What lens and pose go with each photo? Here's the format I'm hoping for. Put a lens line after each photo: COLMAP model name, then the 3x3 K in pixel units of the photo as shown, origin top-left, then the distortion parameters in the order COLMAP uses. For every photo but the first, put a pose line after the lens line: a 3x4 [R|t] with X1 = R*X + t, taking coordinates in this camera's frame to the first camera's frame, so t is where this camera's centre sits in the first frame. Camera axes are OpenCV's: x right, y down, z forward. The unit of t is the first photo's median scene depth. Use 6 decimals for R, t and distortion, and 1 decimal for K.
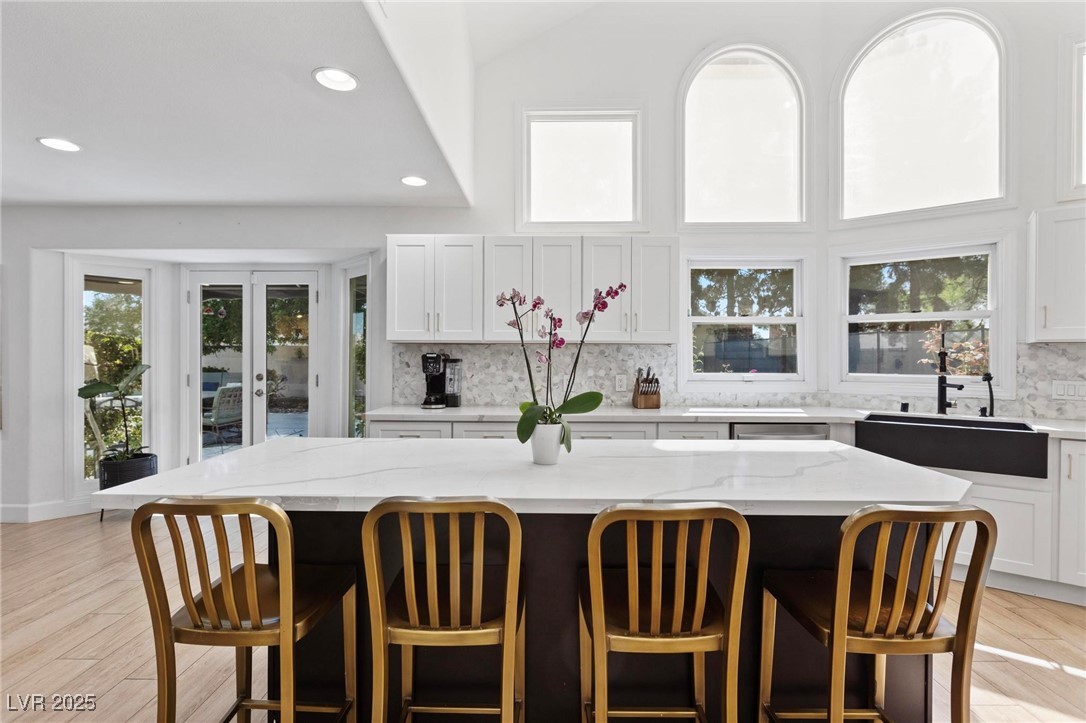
lens RADIAL K [[516.8, 0, 541.3], [0, 516.8, 360.7], [0, 0, 1]] dist [-0.002039, 0.000897]
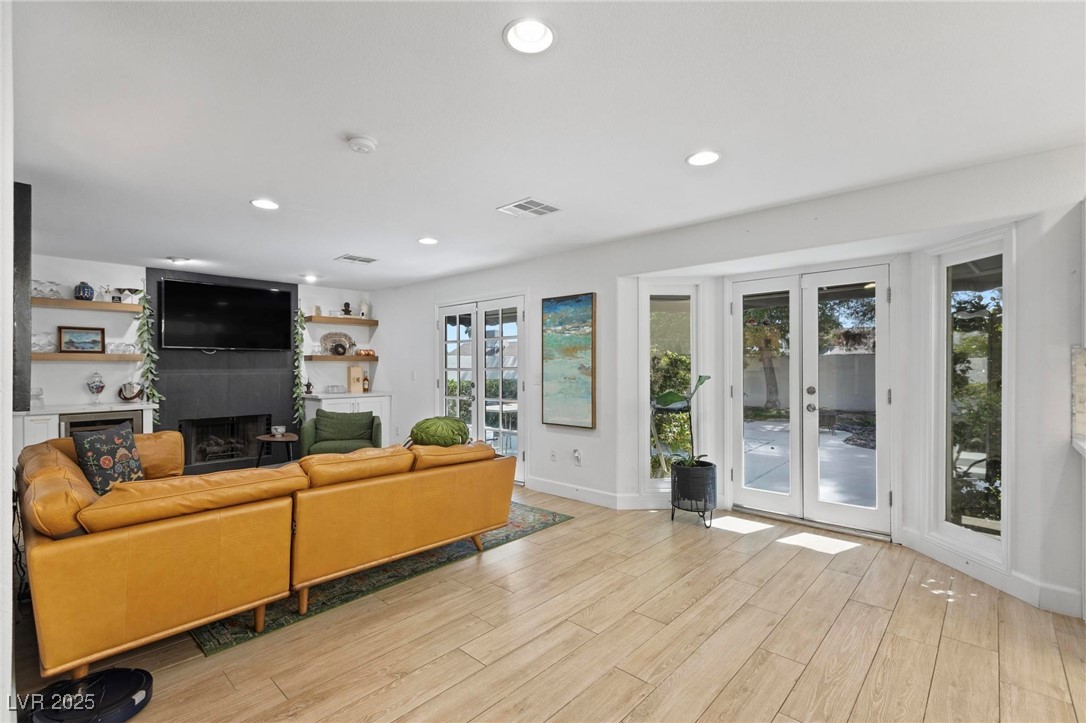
lens RADIAL K [[488.8, 0, 541.9], [0, 488.8, 367.4], [0, 0, 1]] dist [-0.001363, 0.000796]
pose [[0.742139, -0.003142, -0.670238, -0.375997], [-0.000421, 0.999987, -0.005154, -0.004576], [0.670245, 0.004107, 0.742128, 0.057488]]
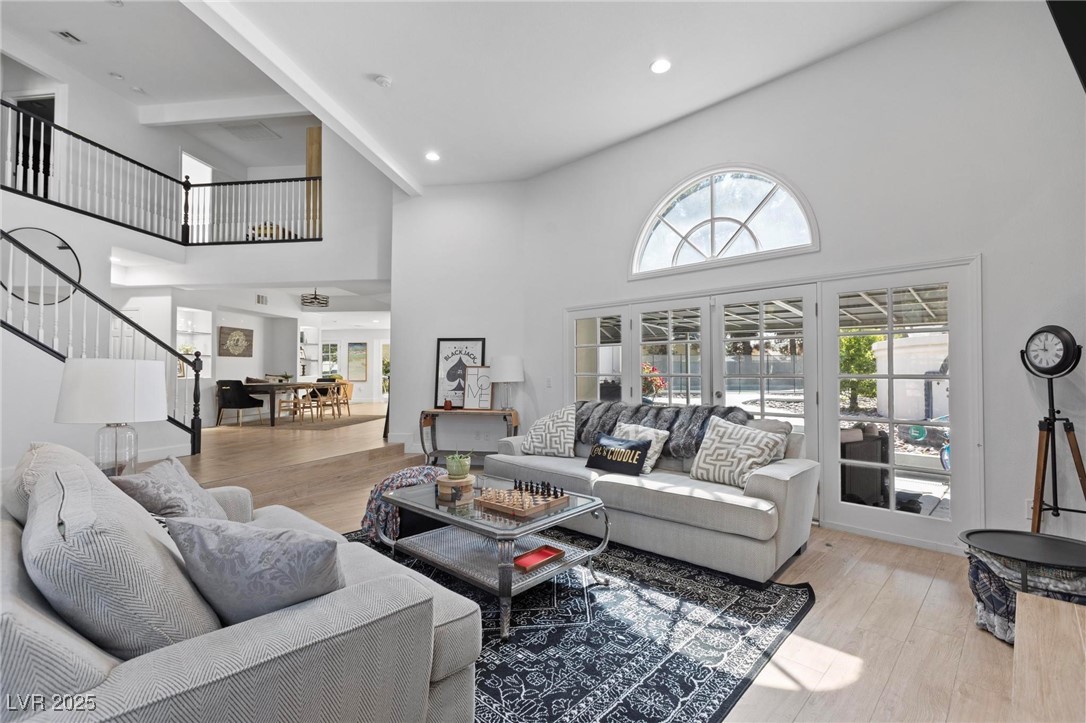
lens RADIAL K [[488.8, 0, 548.5], [0, 488.8, 362.0], [0, 0, 1]] dist [-0.001363, 0.000796]
pose [[0.993234, -0.004262, -0.116051, 0.934800], [0.001184, 0.999646, -0.026579, 0.086303], [0.116123, 0.026261, 0.992888, -2.903554]]
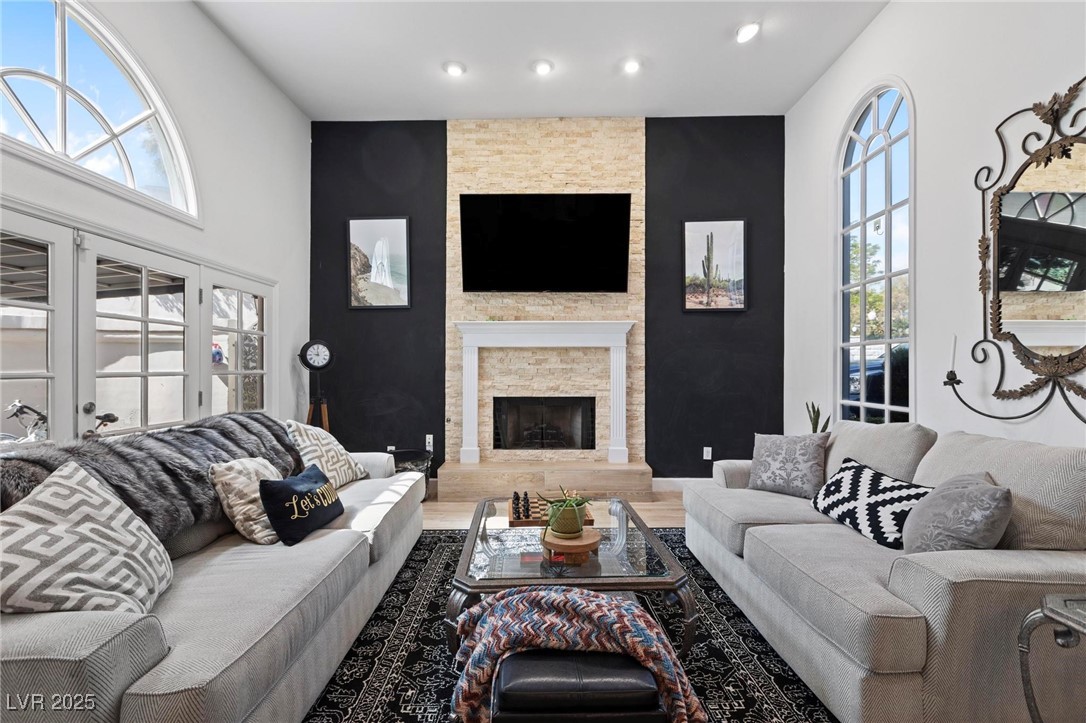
lens RADIAL K [[488.8, 0, 541.3], [0, 488.8, 365.6], [0, 0, 1]] dist [-0.001363, 0.000796]
pose [[-0.602134, 0.005385, 0.798377, 0.276828], [0.007141, 0.999974, -0.001359, 0.081016], [-0.798363, 0.004883, -0.602157, -1.744479]]
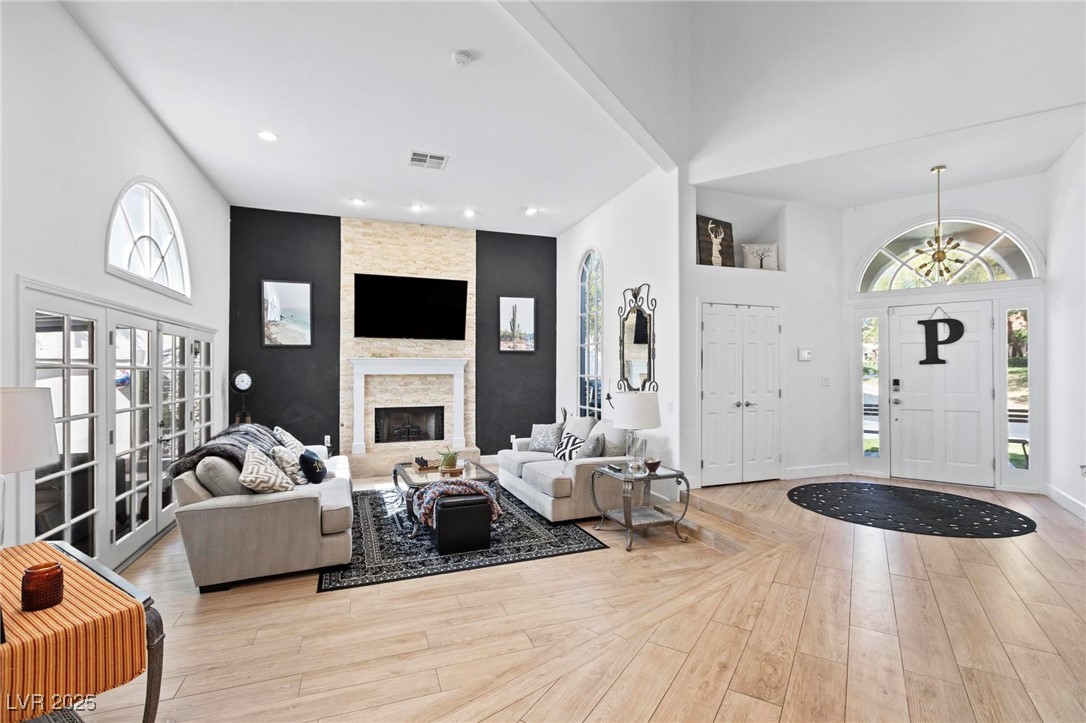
lens RADIAL K [[488.8, 0, 544.8], [0, 488.8, 367.2], [0, 0, 1]] dist [-0.001363, 0.000796]
pose [[-0.849283, 0.004586, 0.527918, -0.202287], [0.005504, 0.999985, 0.000169, 0.002923], [-0.527909, 0.003049, -0.849295, -1.133240]]
